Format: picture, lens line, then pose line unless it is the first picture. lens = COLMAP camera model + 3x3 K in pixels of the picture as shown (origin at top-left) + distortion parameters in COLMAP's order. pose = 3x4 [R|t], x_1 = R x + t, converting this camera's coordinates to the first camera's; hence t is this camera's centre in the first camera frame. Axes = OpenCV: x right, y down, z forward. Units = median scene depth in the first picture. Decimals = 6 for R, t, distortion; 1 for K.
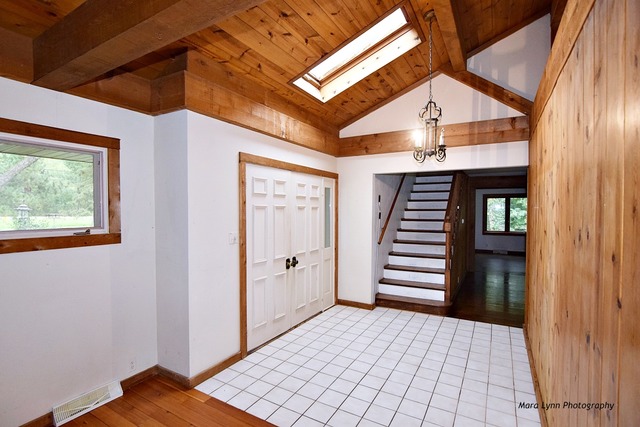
lens RADIAL K [[308.3, 0, 321.5], [0, 308.3, 214.2], [0, 0, 1]] dist [-0.023469, -0.000225]
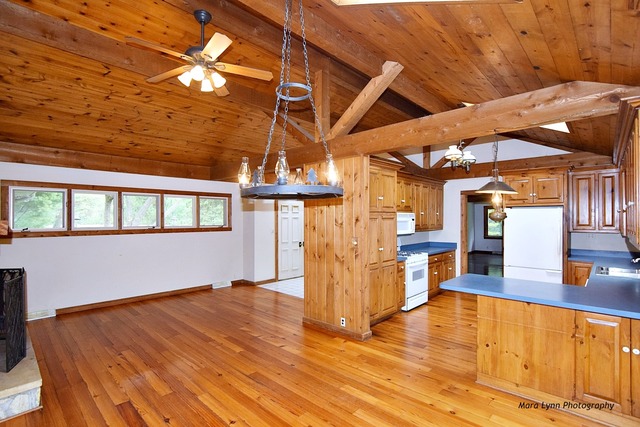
lens RADIAL K [[308.3, 0, 321.2], [0, 308.3, 216.1], [0, 0, 1]] dist [-0.023469, -0.000225]
pose [[0.973777, -0.004475, -0.227460, 0.629174], [-0.000918, 0.999721, -0.023598, 0.019745], [0.227503, 0.023188, 0.973501, -1.262036]]
